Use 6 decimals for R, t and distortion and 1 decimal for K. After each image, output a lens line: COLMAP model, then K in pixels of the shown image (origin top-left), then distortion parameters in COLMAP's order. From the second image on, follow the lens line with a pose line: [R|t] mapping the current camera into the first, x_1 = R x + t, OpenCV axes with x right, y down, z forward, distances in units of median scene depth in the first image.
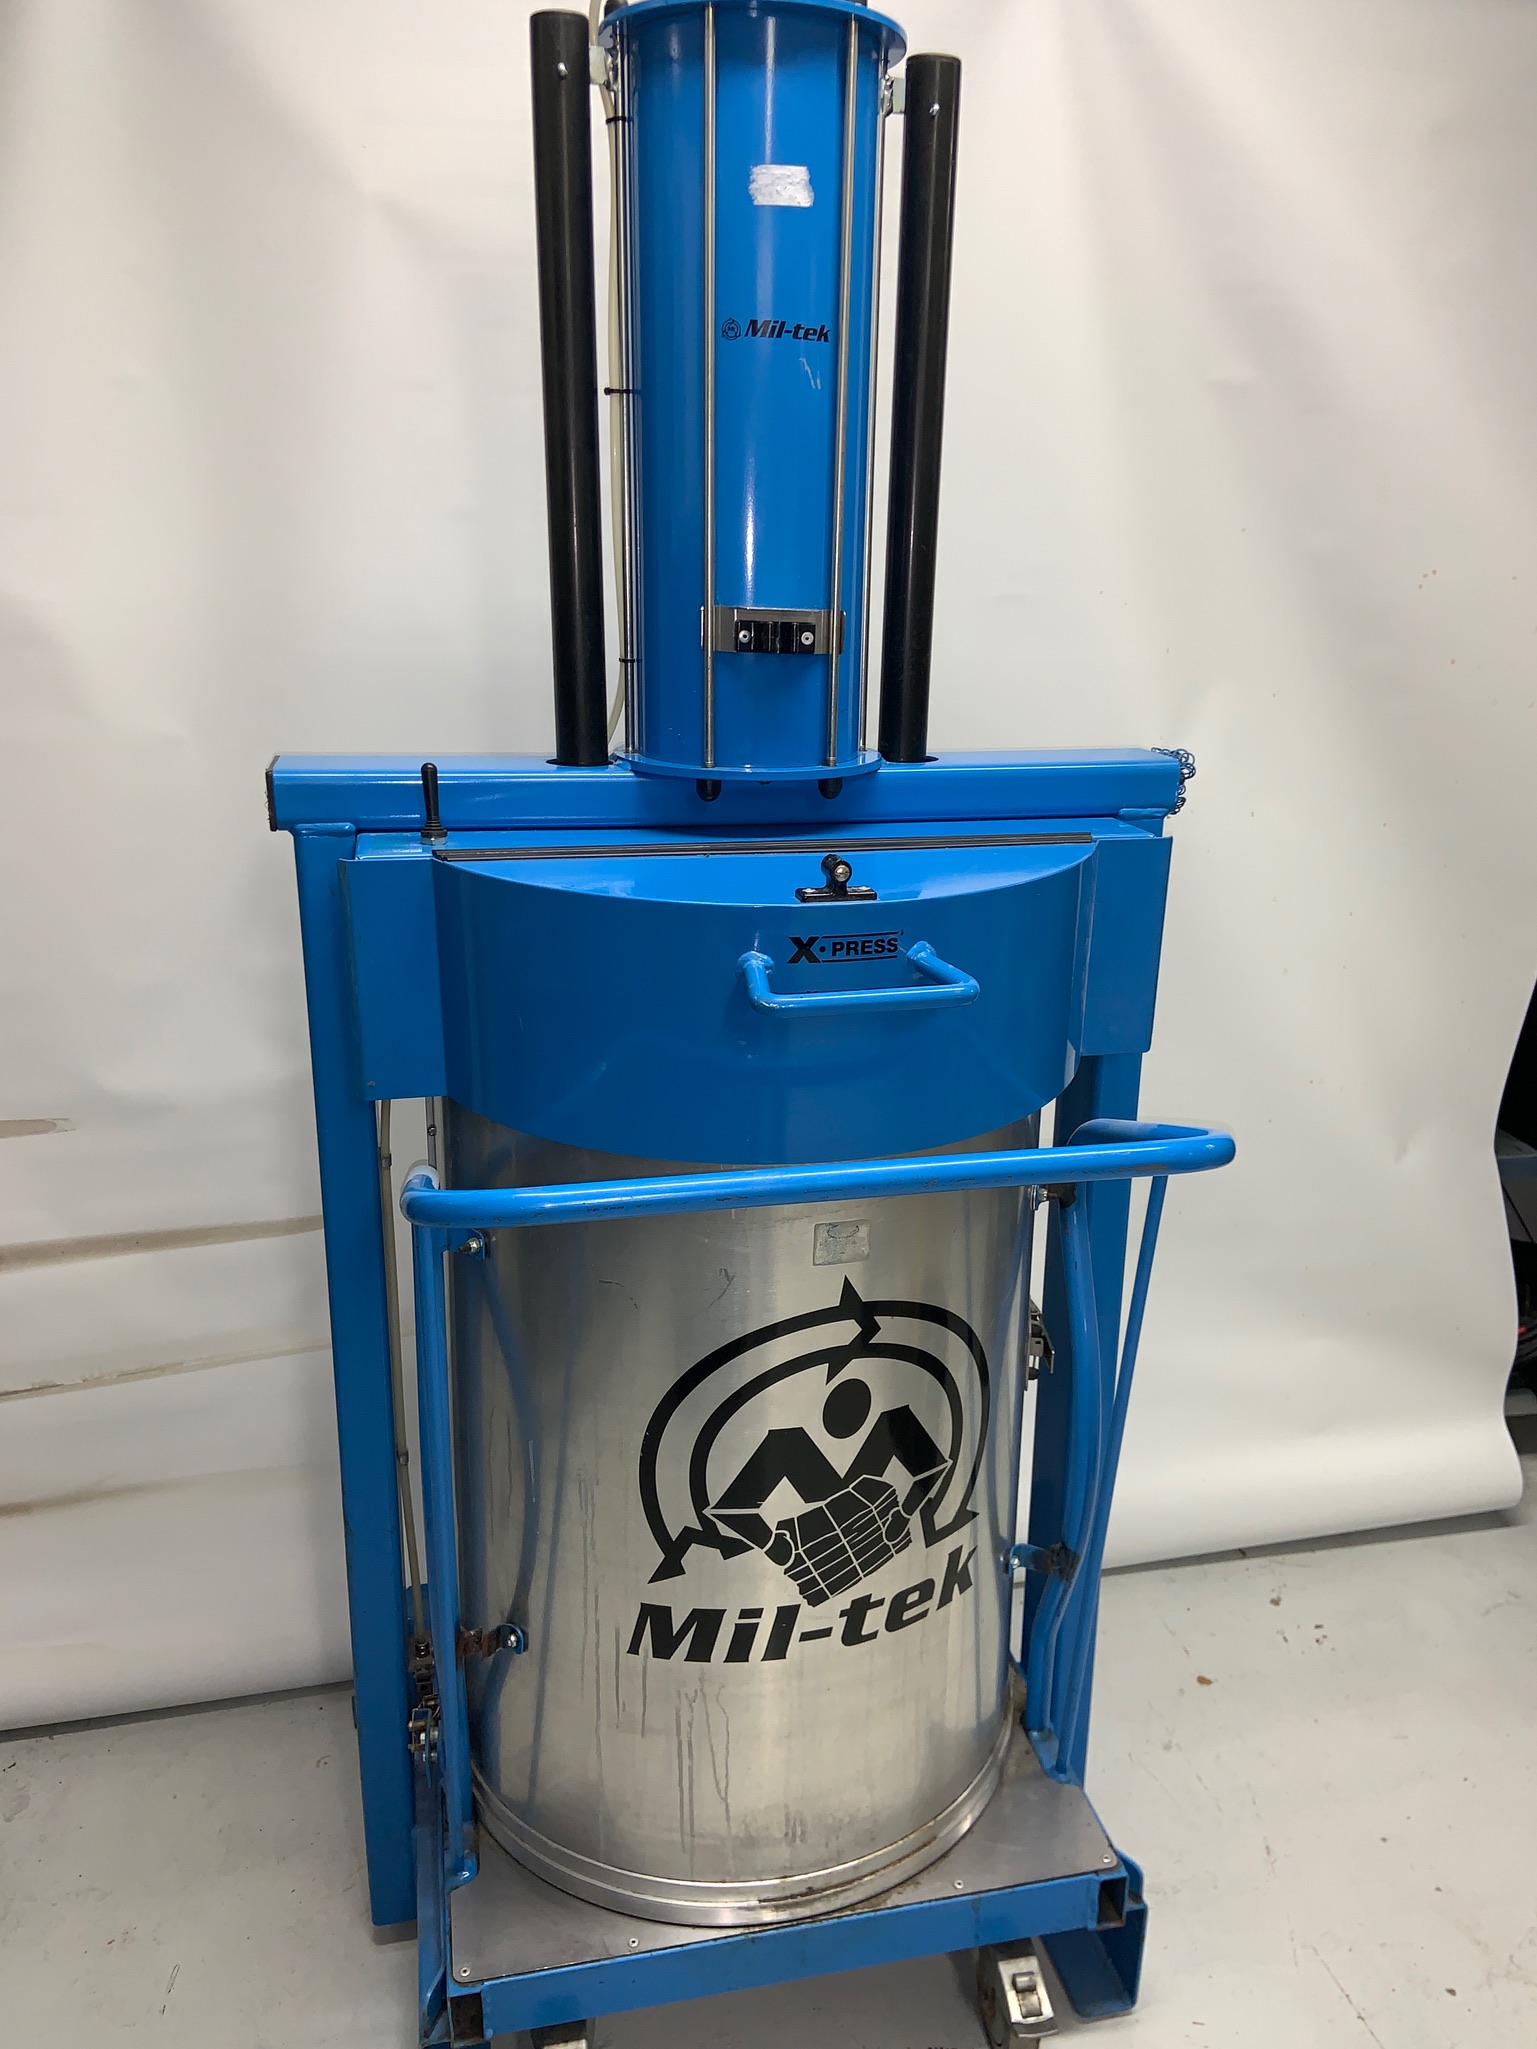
lens RADIAL K [[1531.1, 0, 781.5], [0, 1531.1, 1029.2], [0, 0, 1]] dist [0.117045, -0.137781]
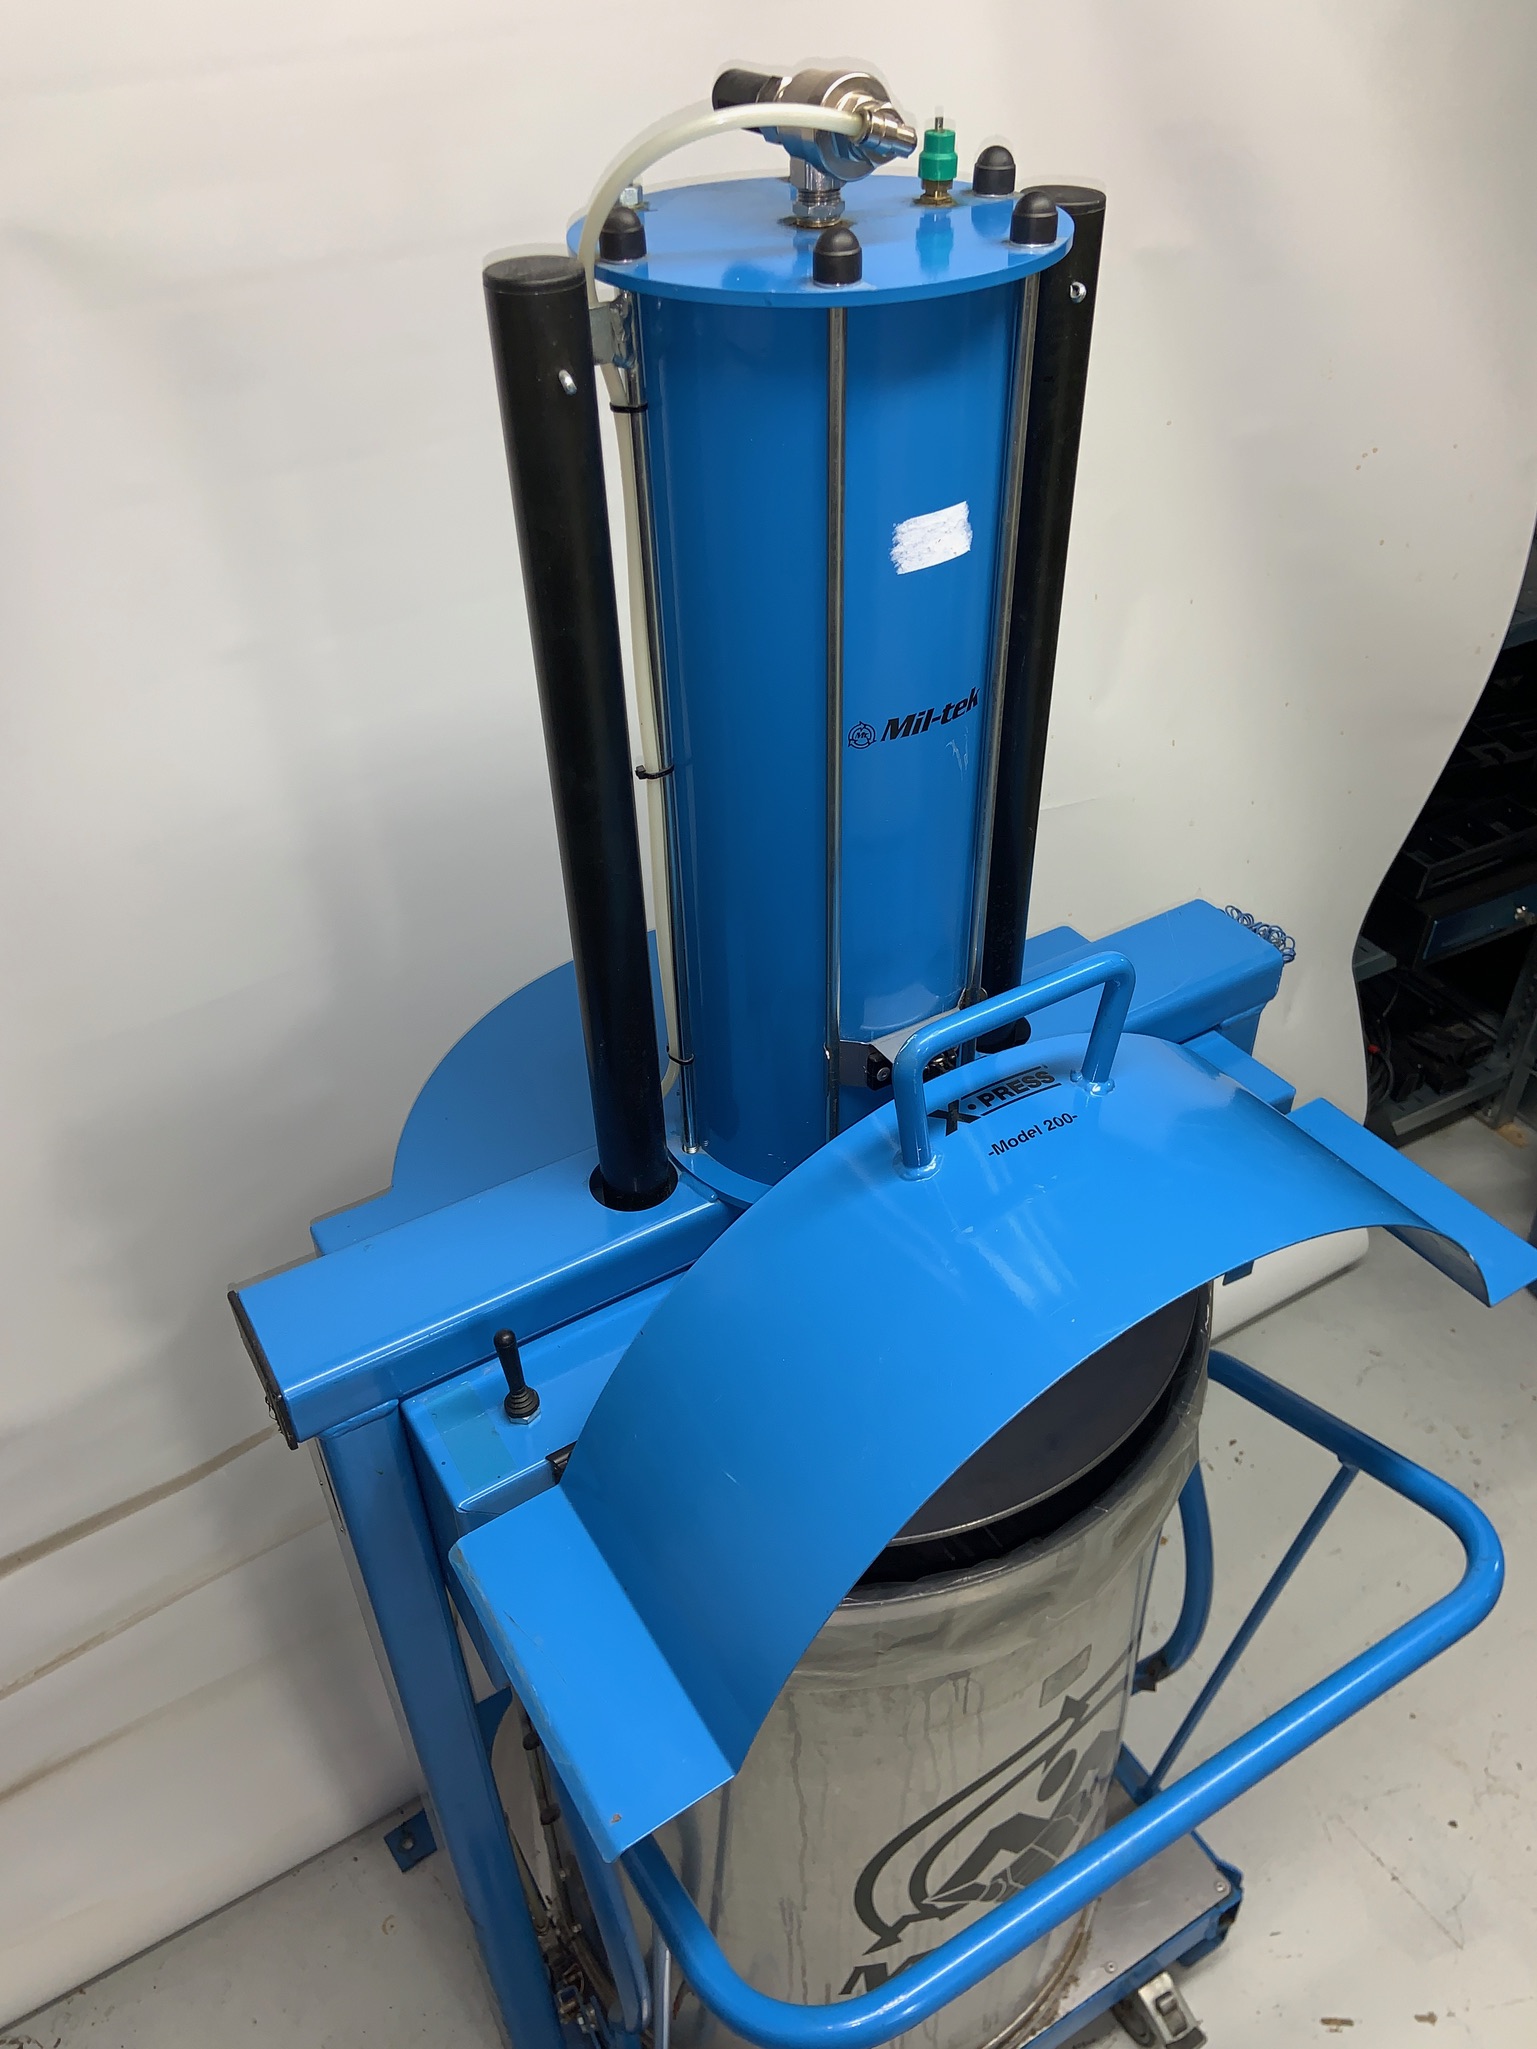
lens RADIAL K [[1531.1, 0, 781.5], [0, 1531.1, 1029.2], [0, 0, 1]] dist [0.117045, -0.137781]
pose [[0.948206, -0.223721, 0.225508, -0.220338], [0.128383, 0.919251, 0.372149, -0.525195], [-0.290557, -0.323922, 0.900362, 0.326476]]
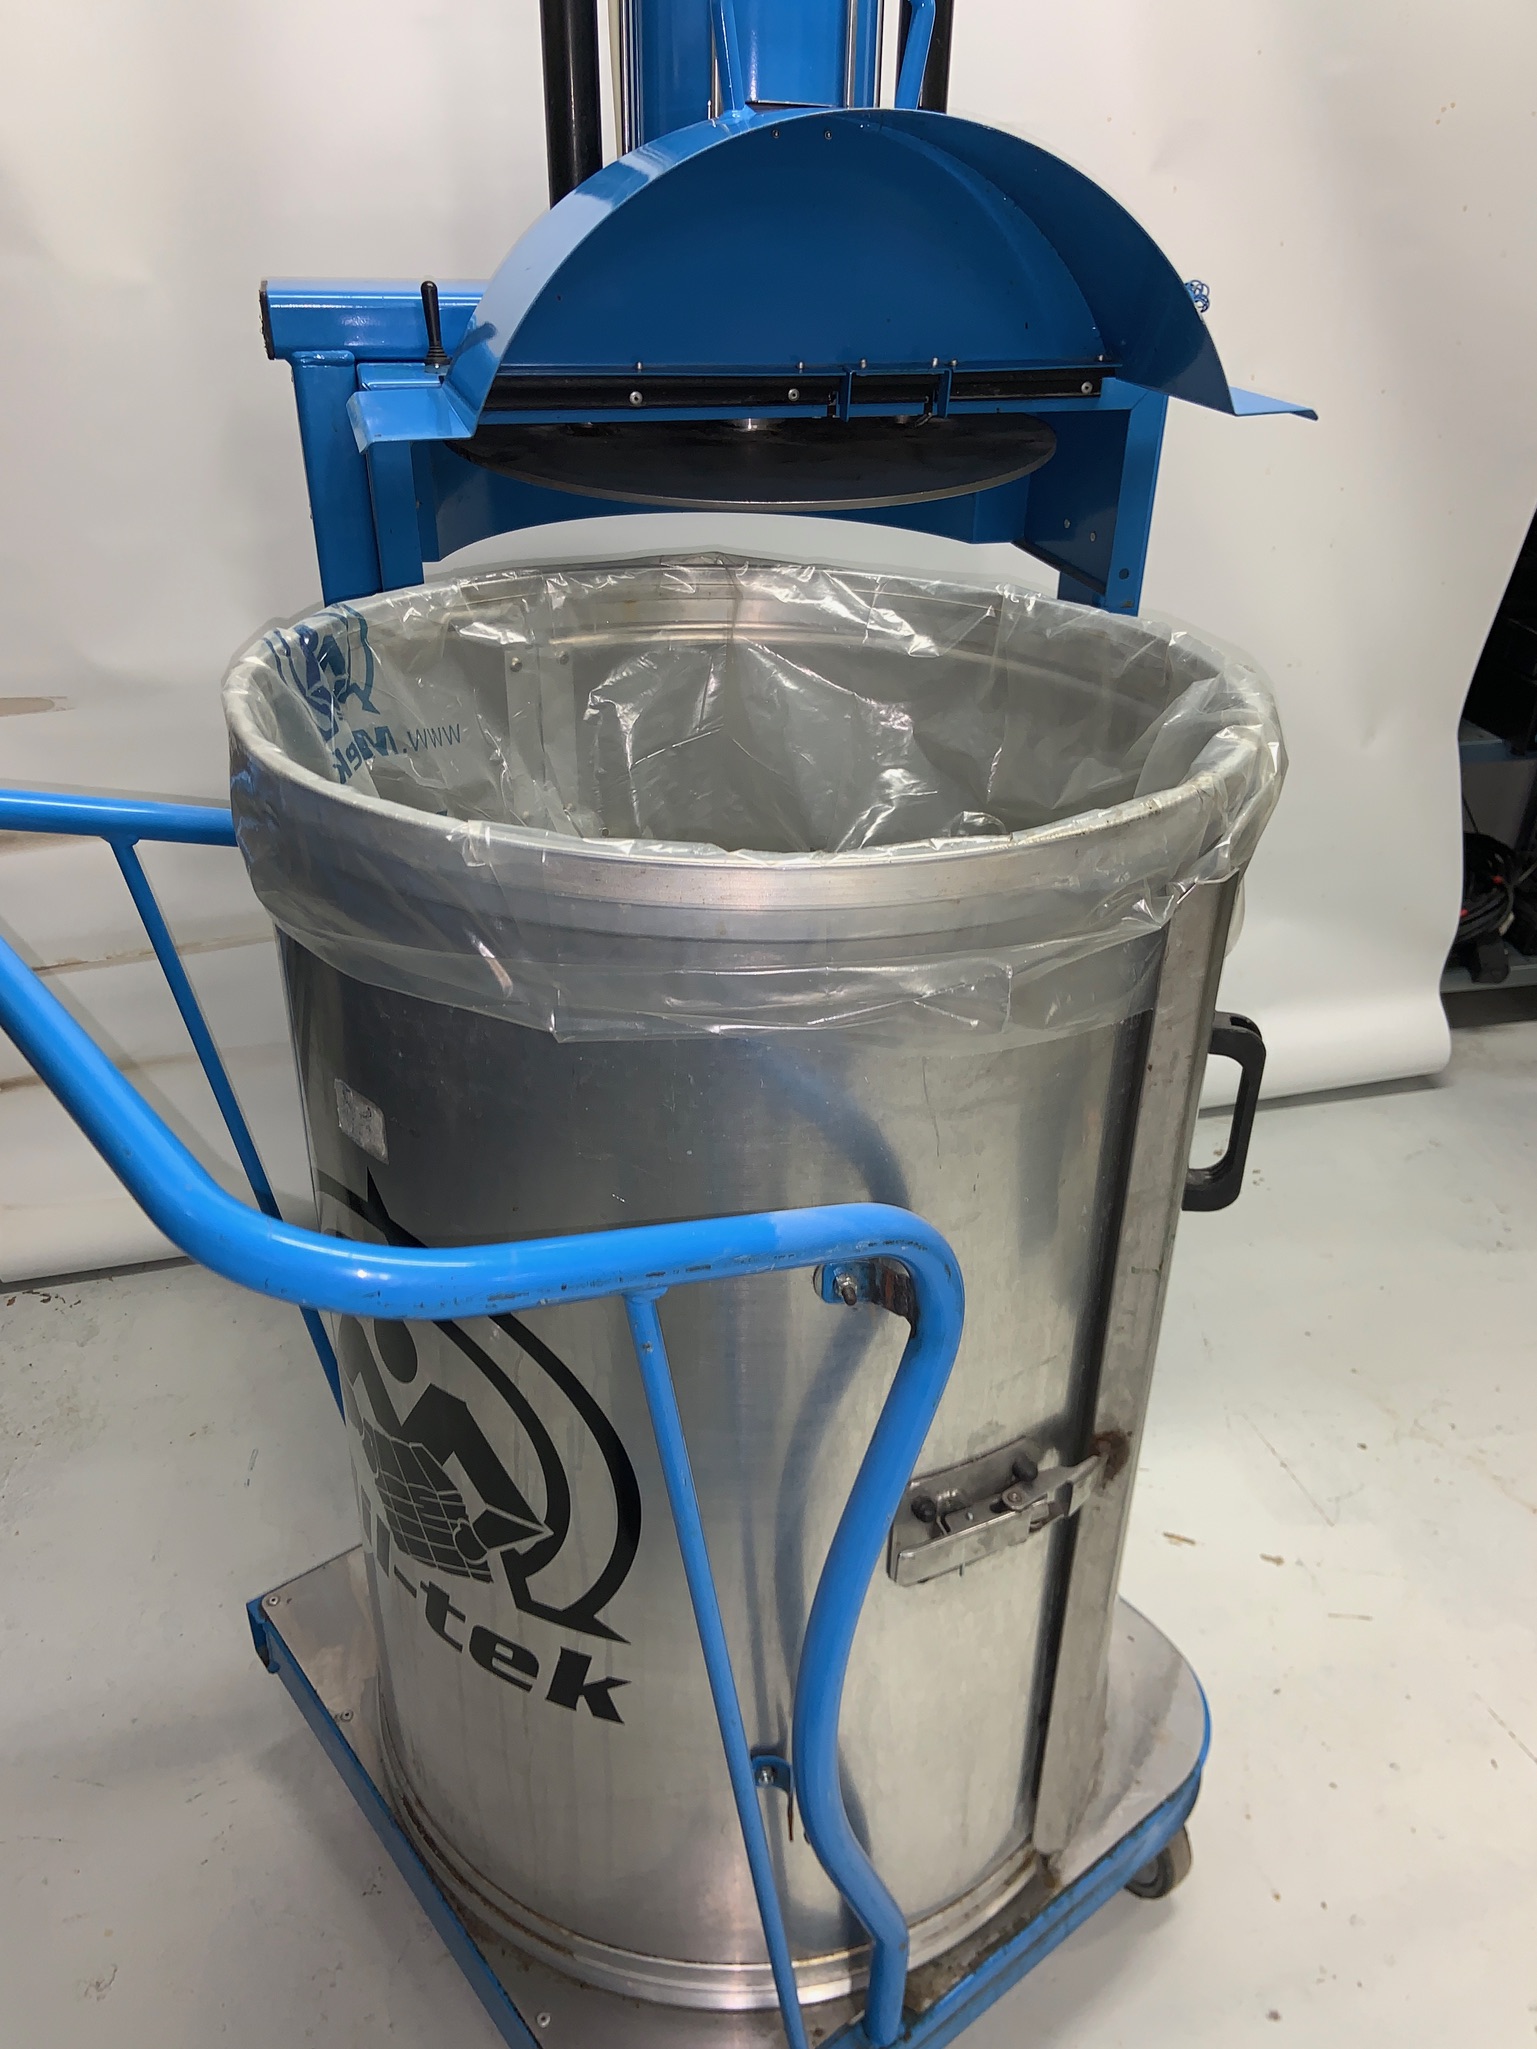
lens RADIAL K [[1531.1, 0, 781.5], [0, 1531.1, 1029.2], [0, 0, 1]] dist [0.117045, -0.137781]
pose [[0.999409, -0.014040, 0.031391, -0.042440], [0.006881, 0.976042, 0.217474, 0.068122], [-0.033692, -0.217129, 0.975561, -0.058164]]
